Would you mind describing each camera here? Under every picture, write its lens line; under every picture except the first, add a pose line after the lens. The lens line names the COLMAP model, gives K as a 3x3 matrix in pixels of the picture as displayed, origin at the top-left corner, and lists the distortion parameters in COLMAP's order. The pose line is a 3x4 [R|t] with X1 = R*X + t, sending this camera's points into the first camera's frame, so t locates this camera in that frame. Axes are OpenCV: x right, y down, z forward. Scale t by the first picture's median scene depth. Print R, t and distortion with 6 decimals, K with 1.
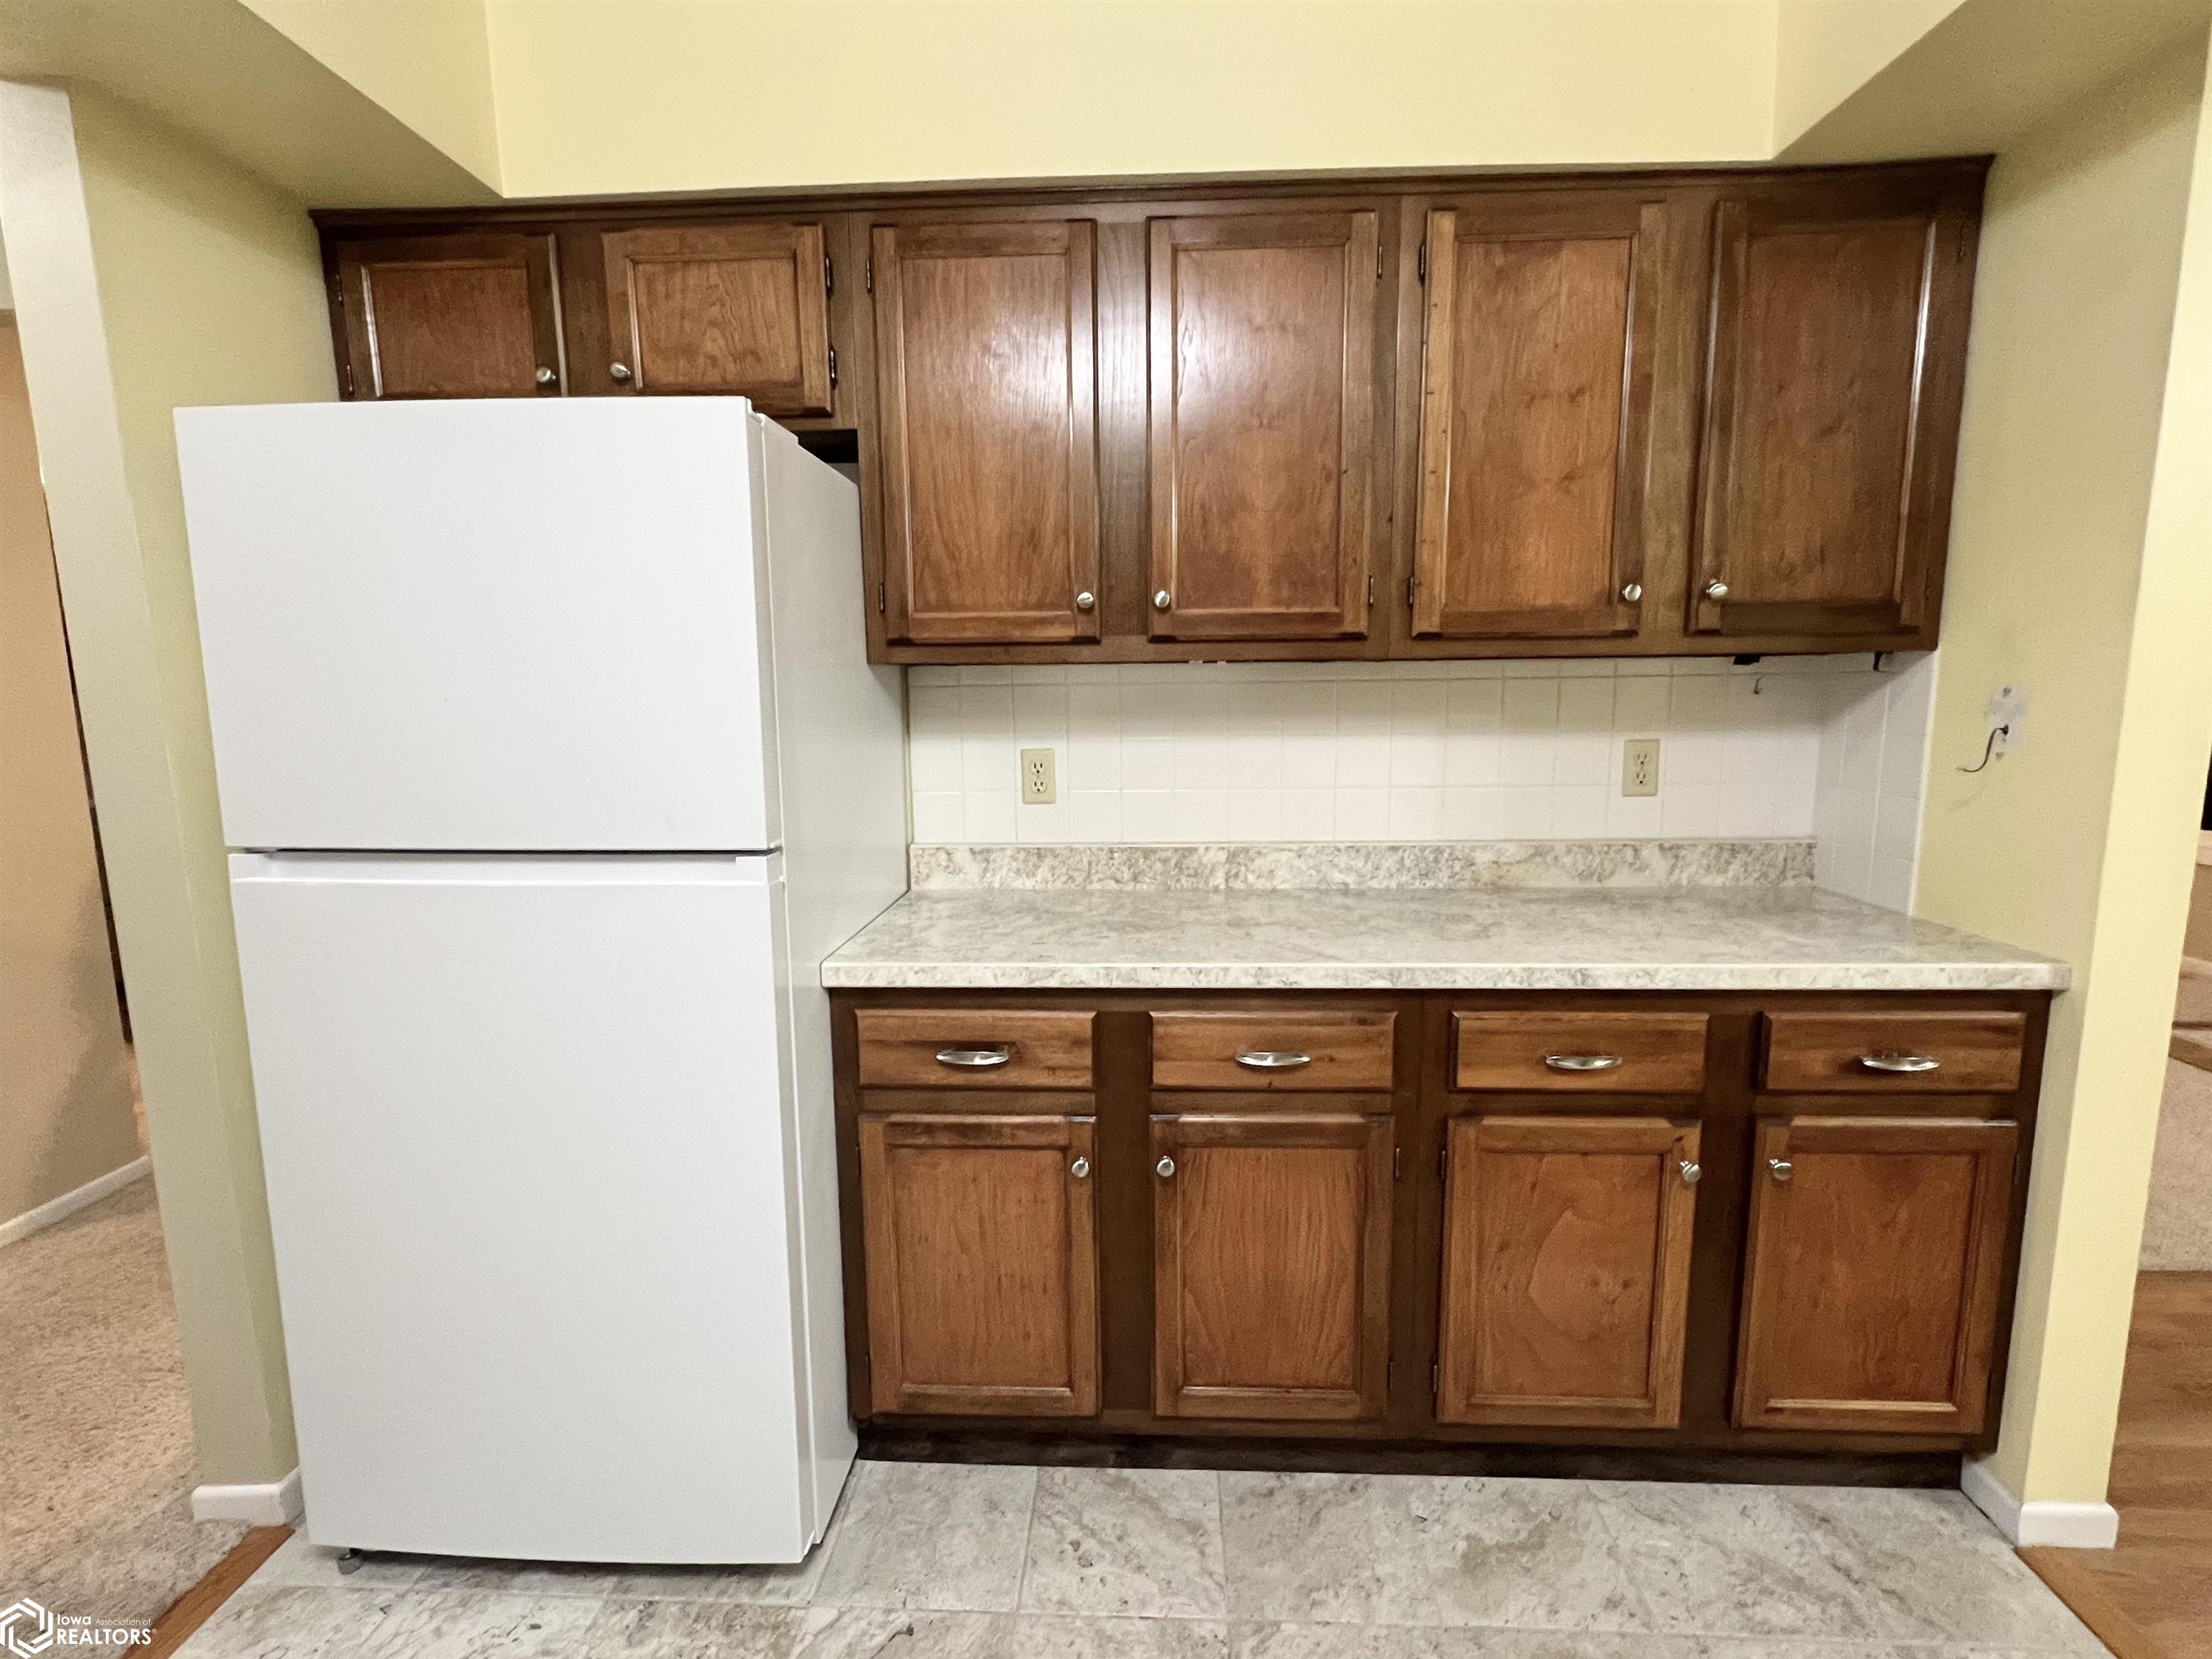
lens RADIAL K [[1065.5, 0, 1101.0], [0, 1065.5, 837.1], [0, 0, 1]] dist [0.002014, 0.001434]
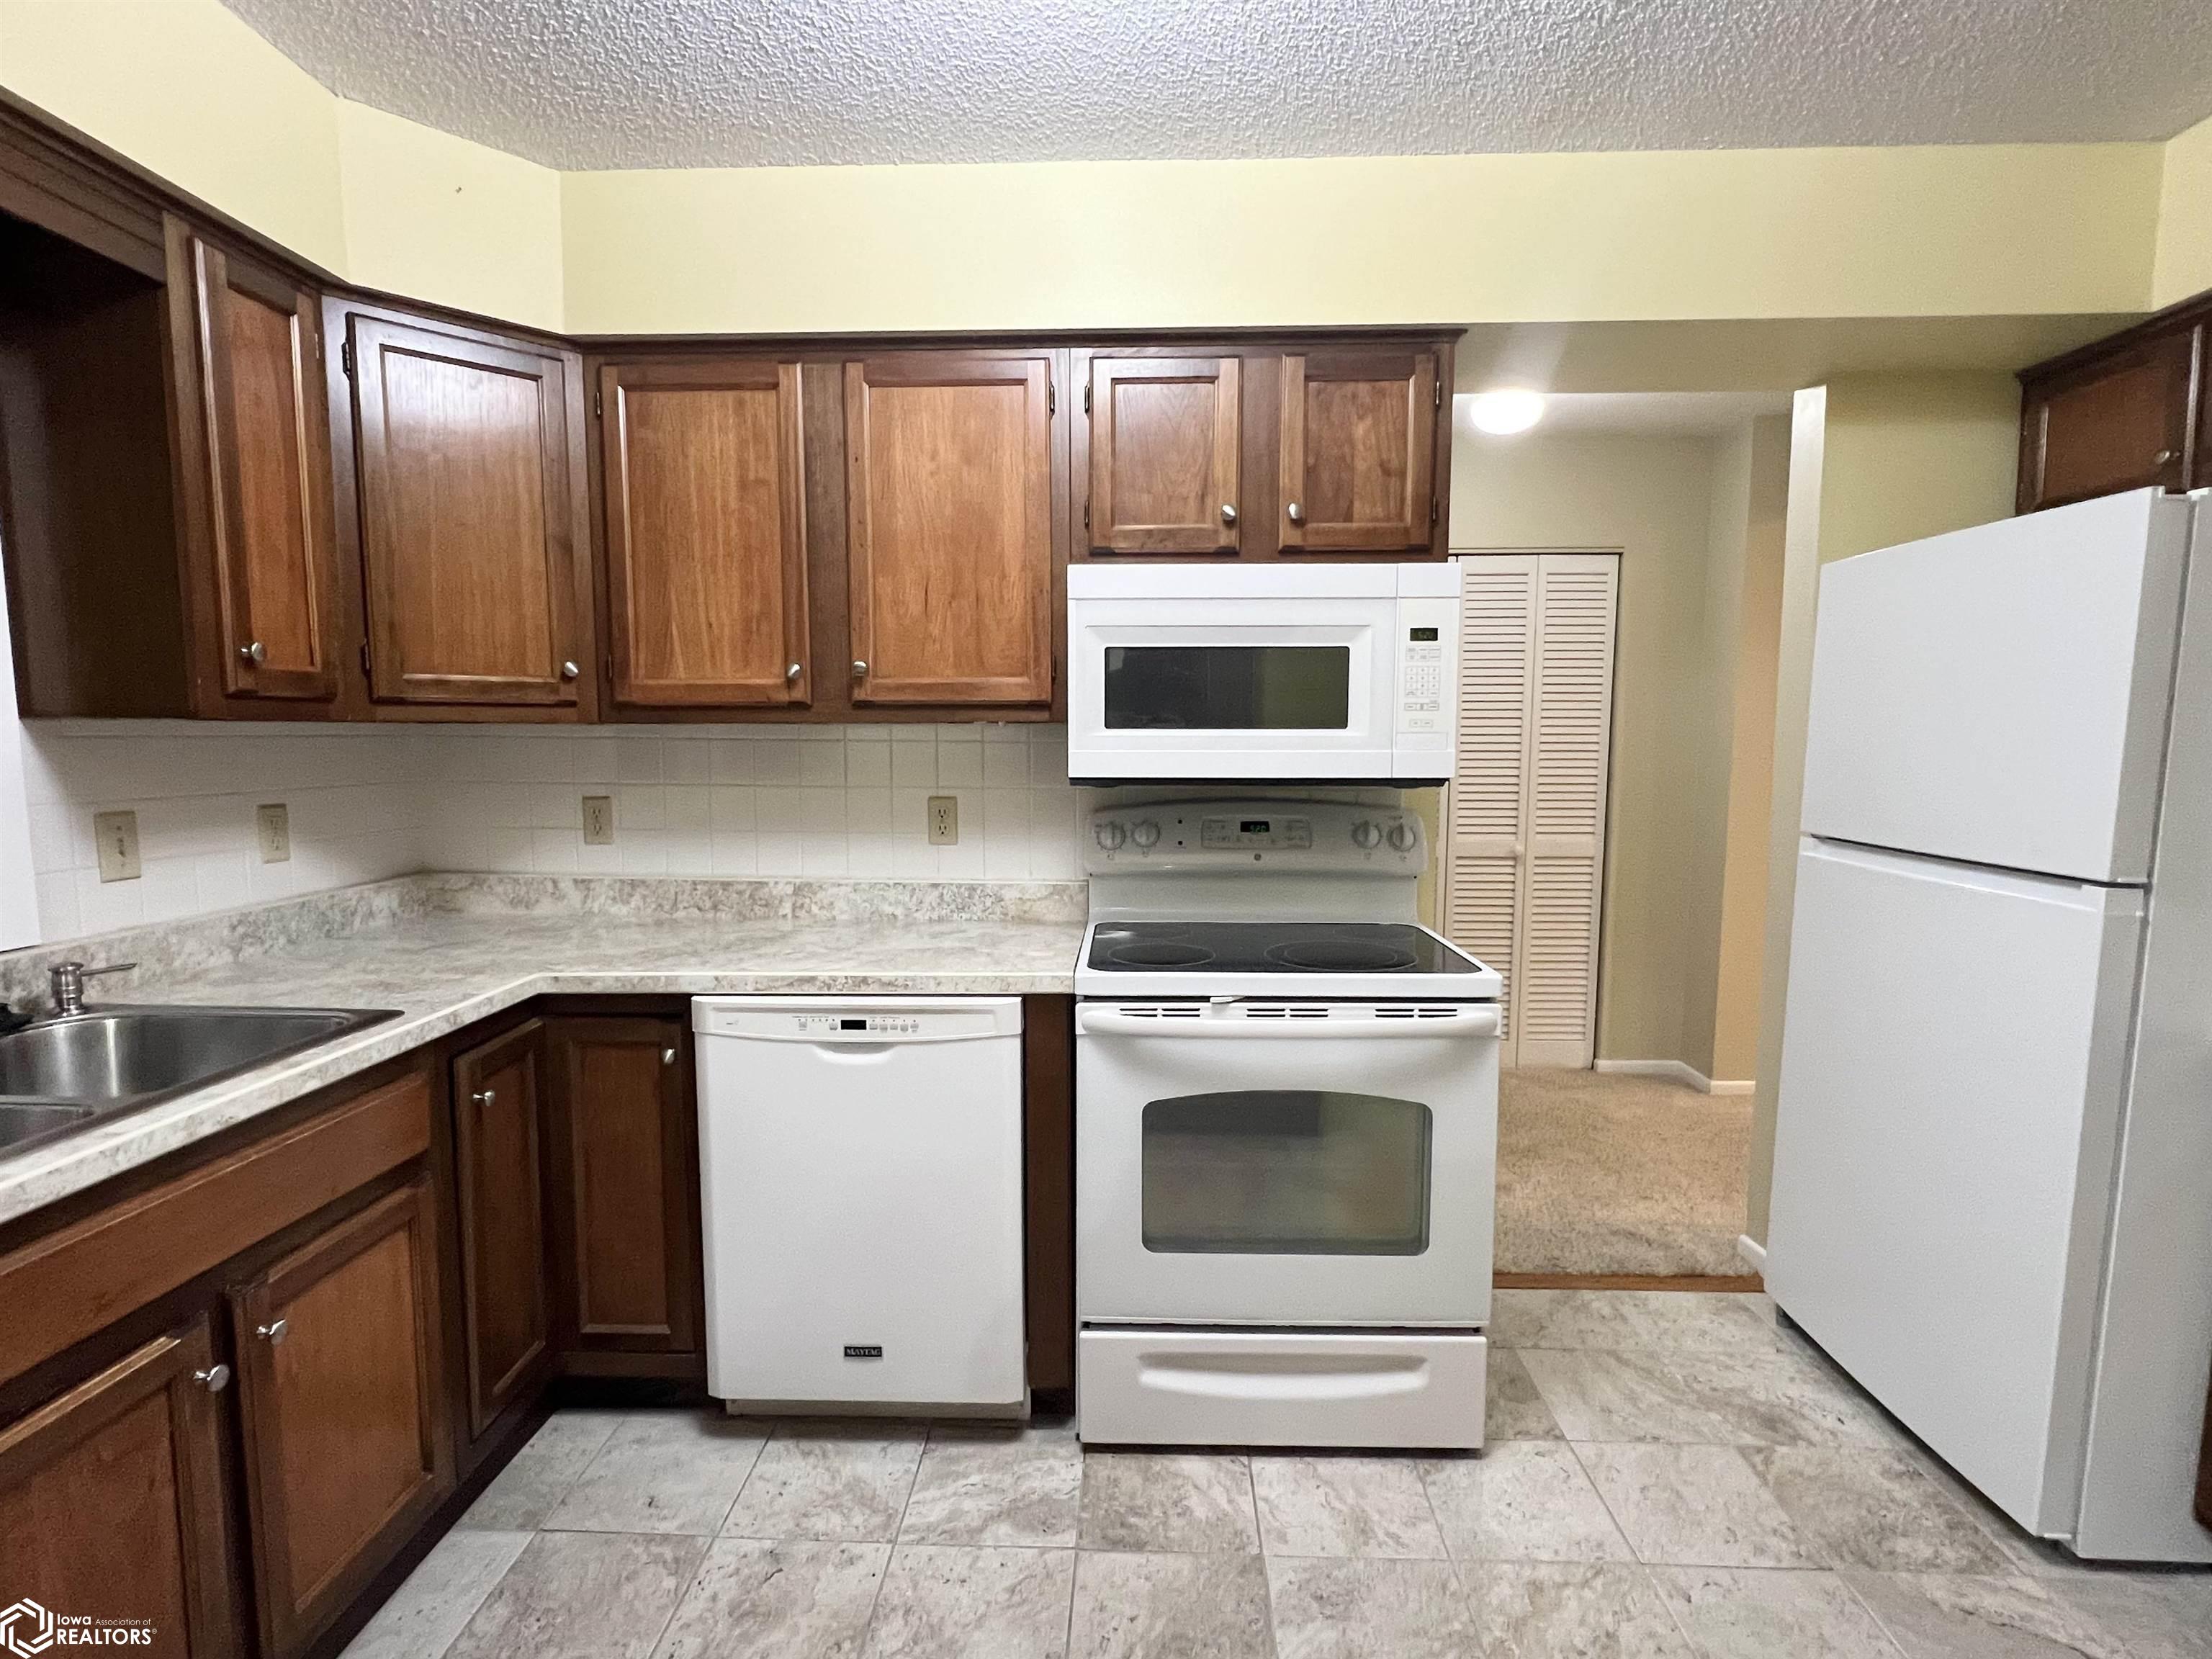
lens RADIAL K [[1065.5, 0, 1101.0], [0, 1065.5, 837.1], [0, 0, 1]] dist [0.002014, 0.001434]
pose [[0.010686, 0.109262, -0.993956, 0.698852], [-0.150961, 0.982796, 0.106412, 0.005319], [0.988482, 0.148912, 0.026997, -0.075429]]
